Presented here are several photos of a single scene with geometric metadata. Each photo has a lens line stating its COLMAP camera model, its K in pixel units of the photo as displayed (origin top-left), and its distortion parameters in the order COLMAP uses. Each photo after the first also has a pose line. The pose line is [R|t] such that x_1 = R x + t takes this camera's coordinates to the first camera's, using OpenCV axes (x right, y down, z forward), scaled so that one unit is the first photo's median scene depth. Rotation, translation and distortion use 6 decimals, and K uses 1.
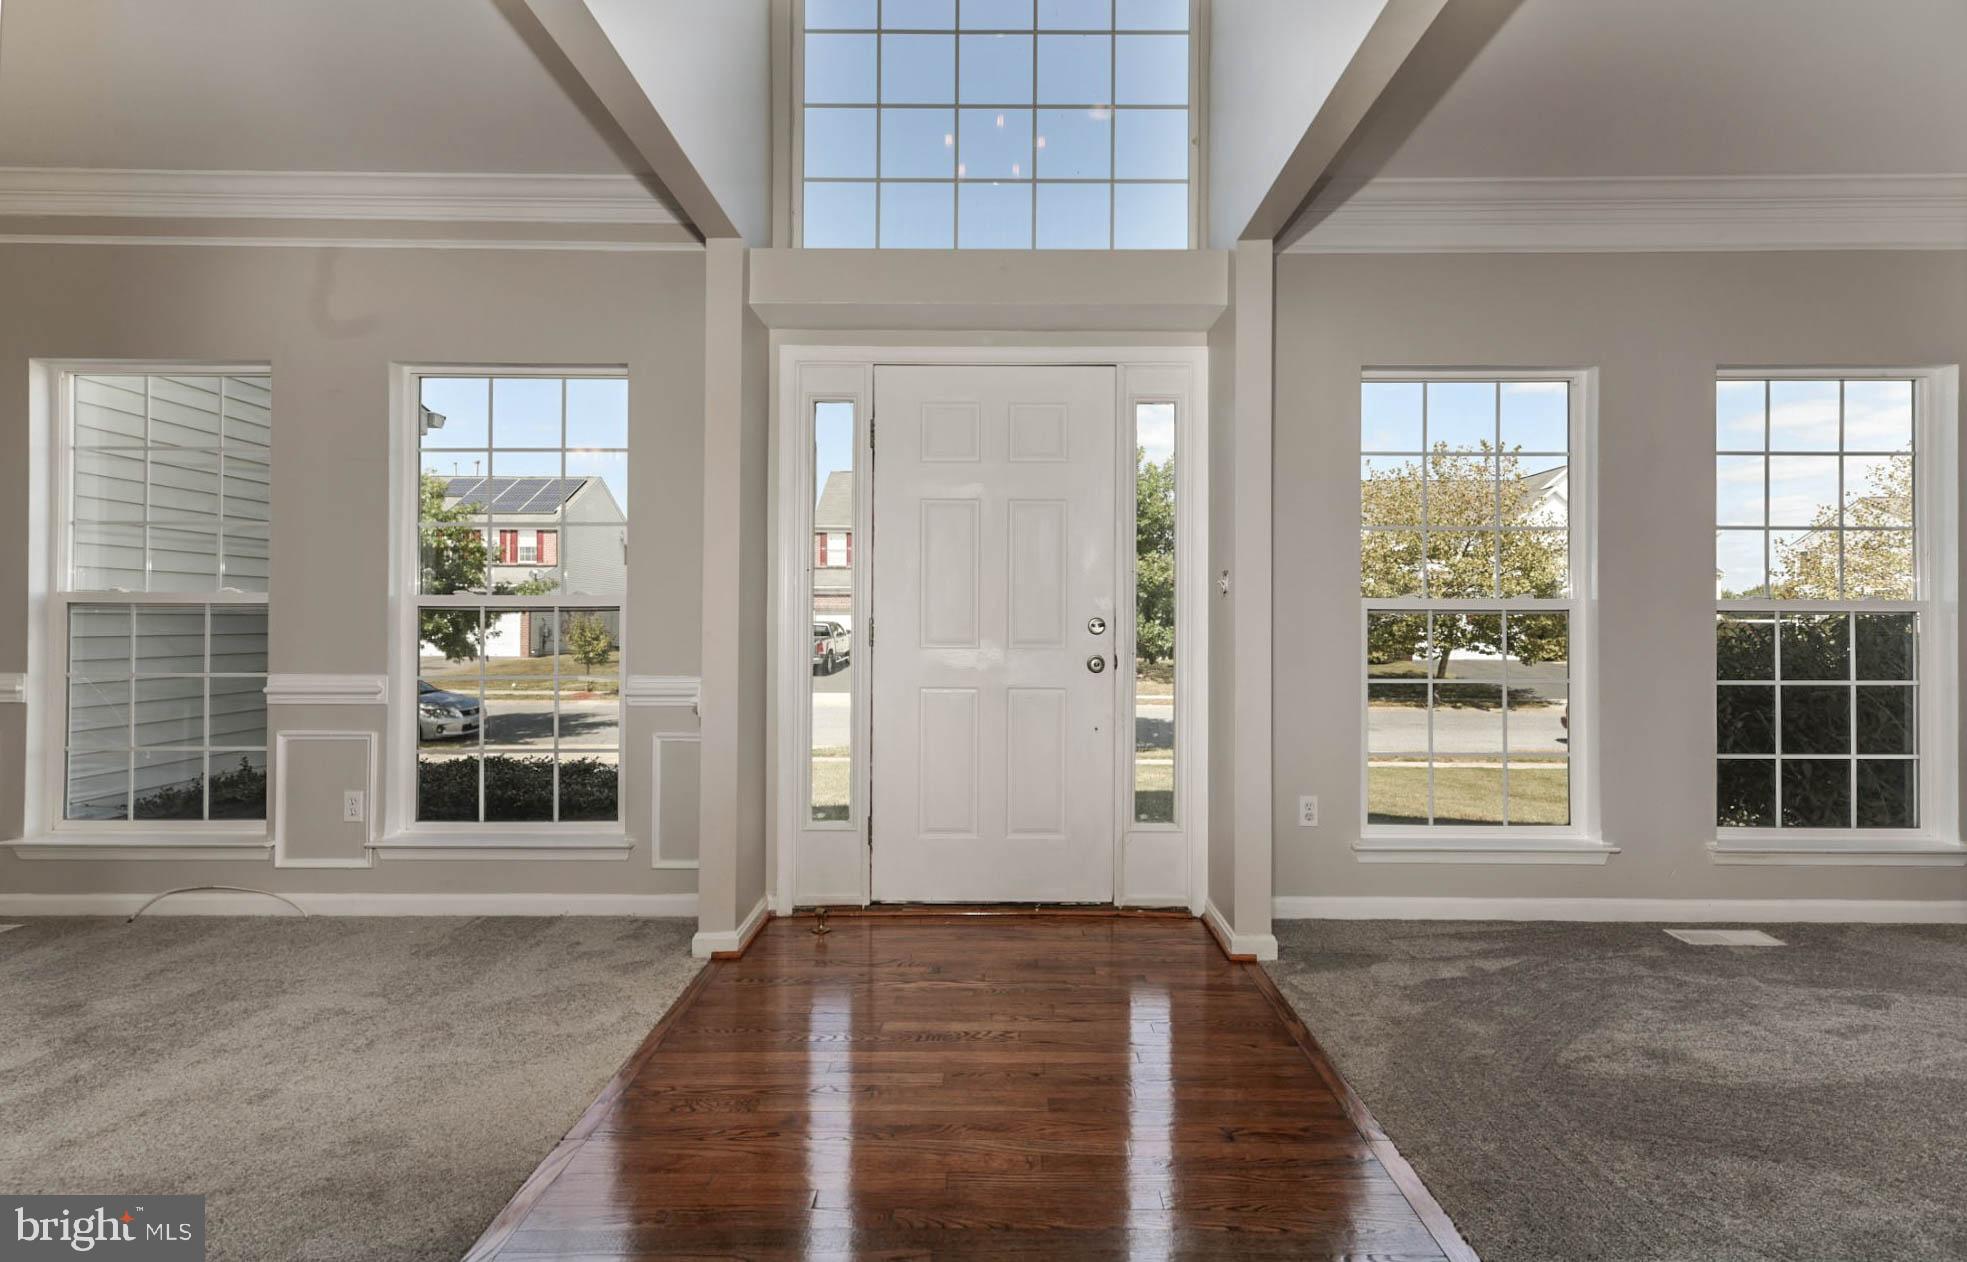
lens RADIAL K [[809.7, 0, 986.7], [0, 809.7, 629.3], [0, 0, 1]] dist [-0.003699, -0.000171]
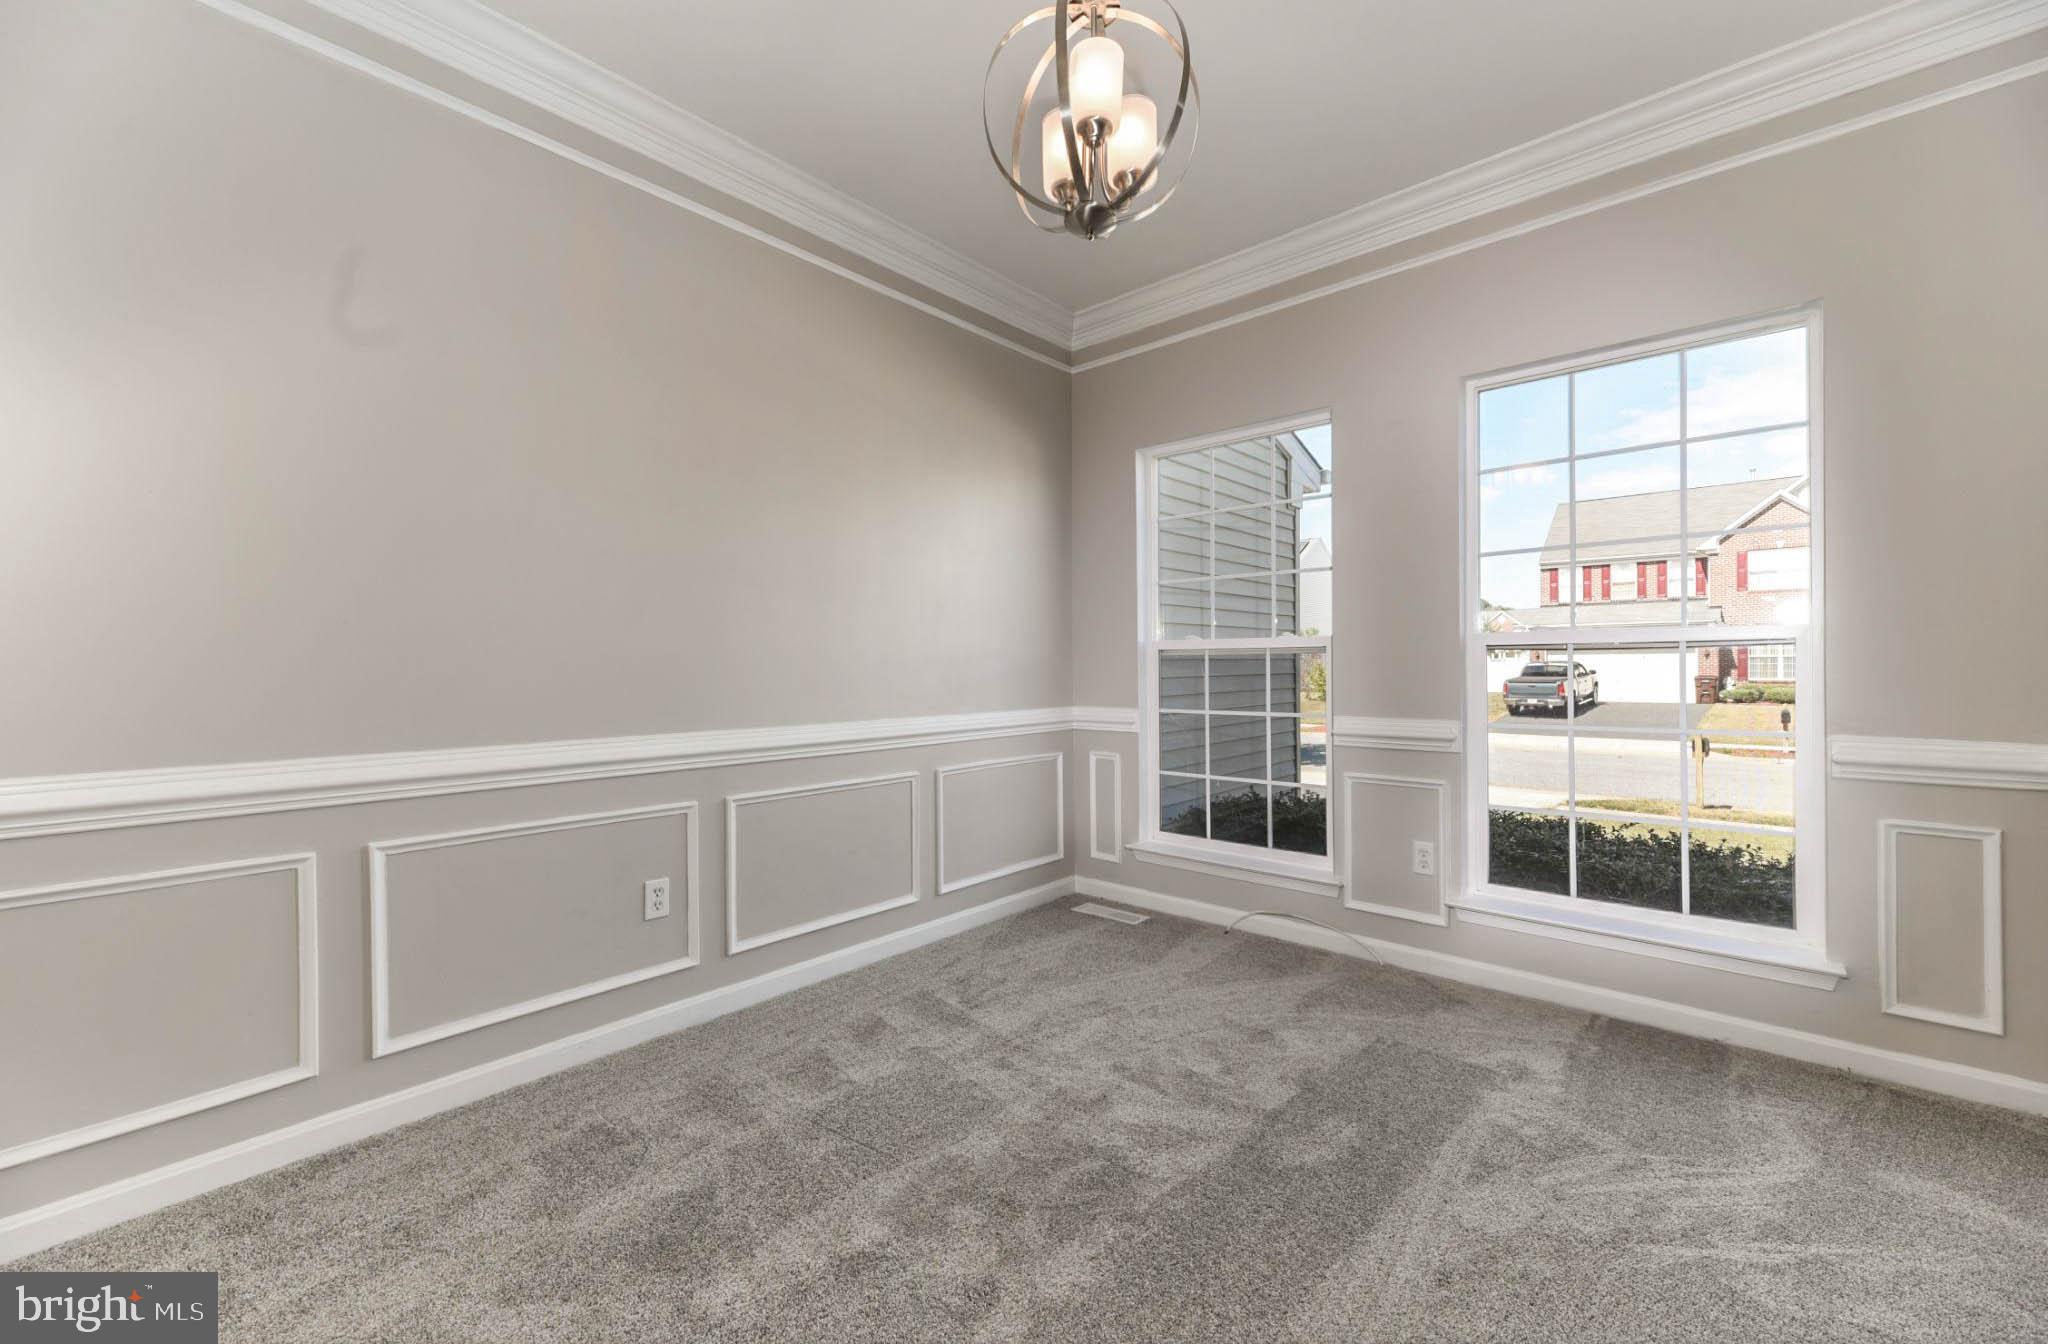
lens RADIAL K [[801.1, 0, 1024.6], [0, 801.1, 668.9], [0, 0, 1]] dist [0.001931, 0.000001]
pose [[0.736073, -0.007165, -0.676864, -0.477126], [0.007661, 0.999968, -0.002253, -0.003204], [0.676858, -0.003527, 0.736105, -0.008432]]
